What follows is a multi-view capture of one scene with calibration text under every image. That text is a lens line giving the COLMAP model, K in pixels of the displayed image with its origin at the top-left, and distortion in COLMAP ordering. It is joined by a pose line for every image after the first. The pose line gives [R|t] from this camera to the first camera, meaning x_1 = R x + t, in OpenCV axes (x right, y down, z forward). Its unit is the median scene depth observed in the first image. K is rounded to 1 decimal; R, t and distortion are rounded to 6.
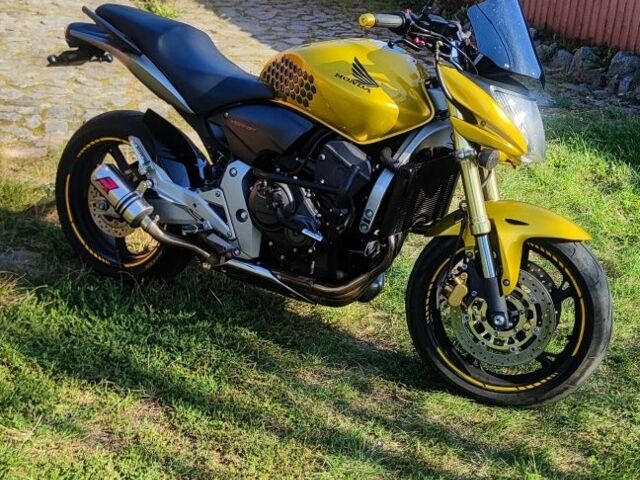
lens RADIAL K [[994.9, 0, 310.2], [0, 994.9, 239.4], [0, 0, 1]] dist [0.179775, -0.711765]
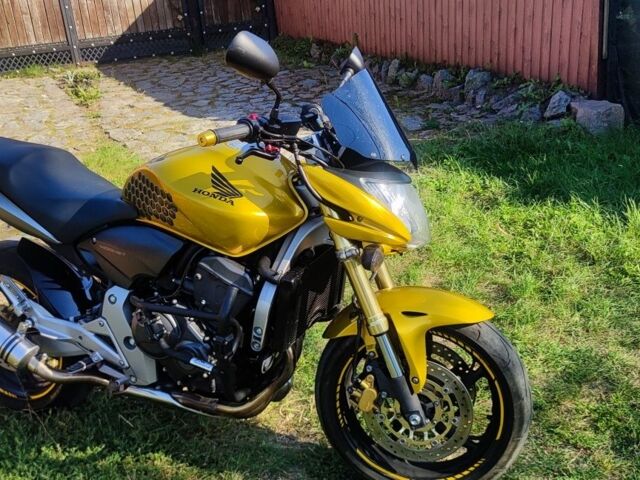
lens RADIAL K [[750.6, 0, 317.7], [0, 750.6, 237.3], [0, 0, 1]] dist [0.137743, -0.407768]
pose [[0.981095, -0.180315, 0.070283, 0.076911], [0.178992, 0.983539, 0.024743, -0.114095], [-0.073587, -0.011695, 0.997220, 0.291151]]
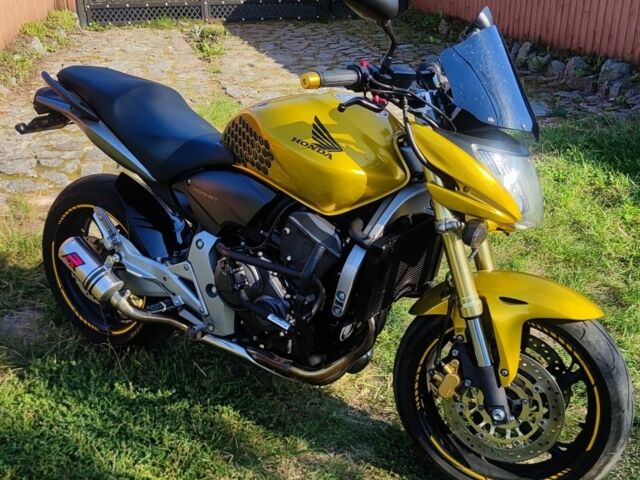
lens RADIAL K [[750.6, 0, 317.7], [0, 750.6, 237.3], [0, 0, 1]] dist [0.137743, -0.407768]
pose [[0.996194, -0.055204, -0.067452, 0.082644], [0.057744, 0.997671, 0.036305, -0.097940], [0.065291, -0.040062, 0.997062, 0.333446]]
